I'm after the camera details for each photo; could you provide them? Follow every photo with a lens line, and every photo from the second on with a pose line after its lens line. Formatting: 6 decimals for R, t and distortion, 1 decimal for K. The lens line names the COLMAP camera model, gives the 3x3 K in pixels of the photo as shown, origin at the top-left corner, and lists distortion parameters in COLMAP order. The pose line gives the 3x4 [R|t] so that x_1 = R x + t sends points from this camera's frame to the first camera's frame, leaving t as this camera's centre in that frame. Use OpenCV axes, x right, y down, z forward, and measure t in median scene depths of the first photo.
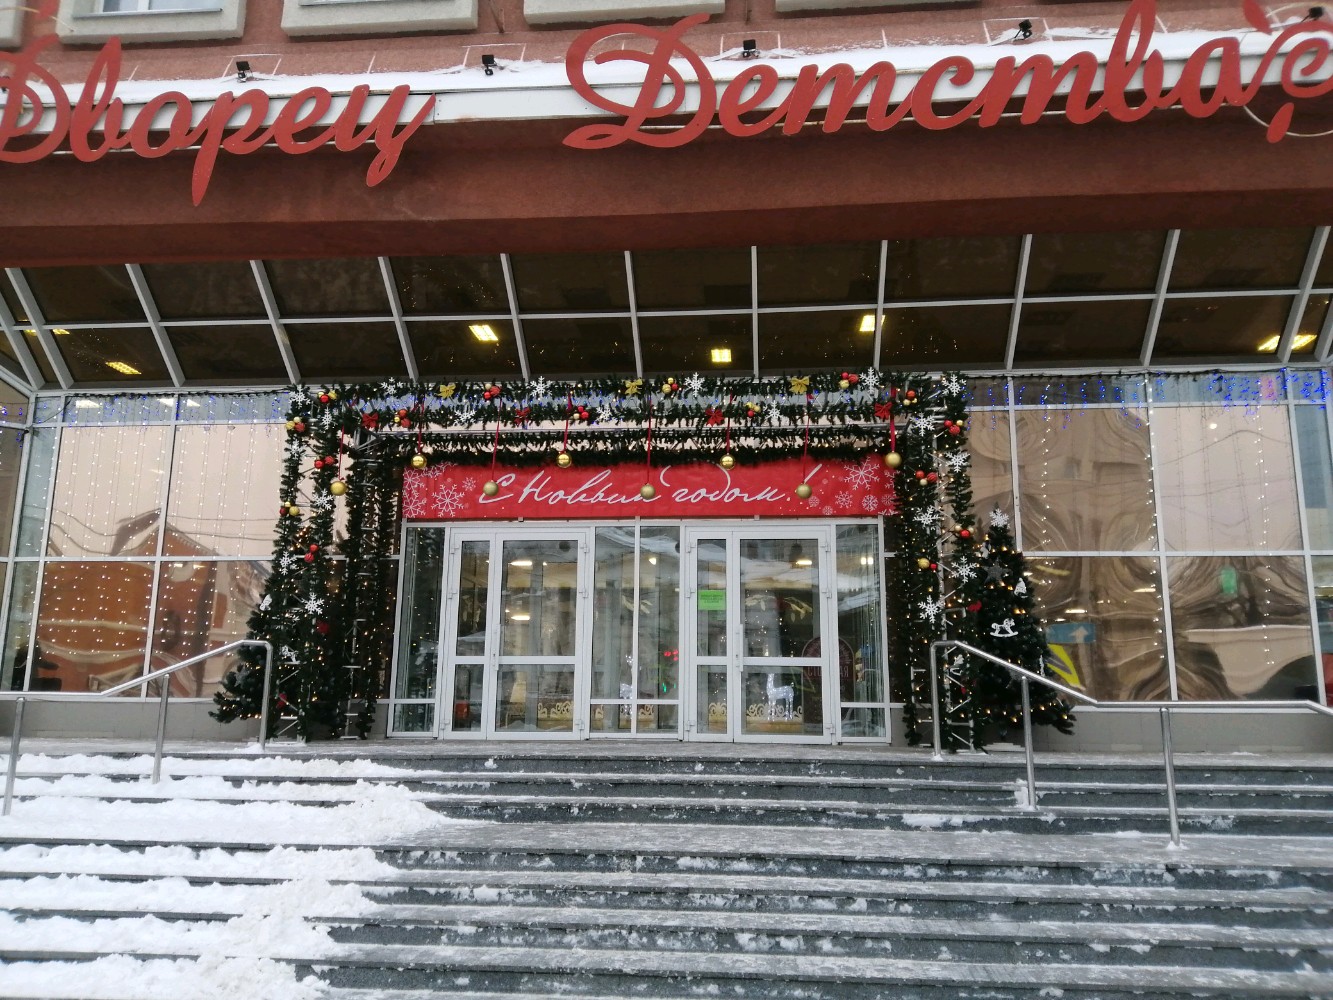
lens RADIAL K [[1095.3, 0, 667.2], [0, 1095.3, 532.9], [0, 0, 1]] dist [-0.040224, -0.012225]
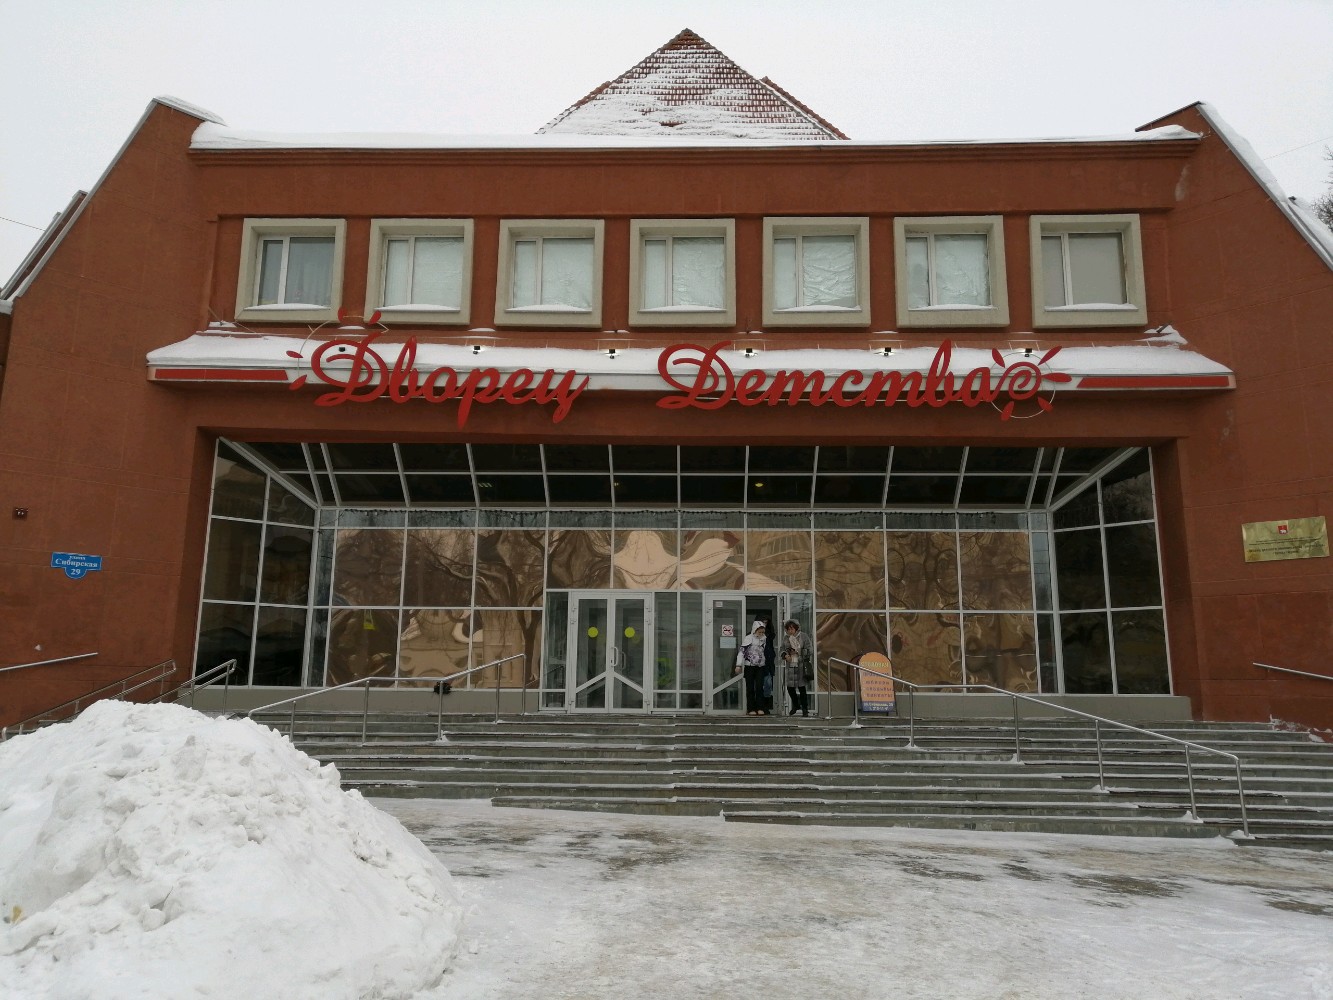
lens RADIAL K [[1056.9, 0, 666.5], [0, 1056.9, 500.0], [0, 0, 1]] dist [-0.127585, -0.000780]
pose [[0.997600, 0.014793, 0.067642, -0.202754], [-0.012791, 0.999470, -0.029938, -0.130766], [-0.068049, 0.029001, 0.997260, -0.884027]]
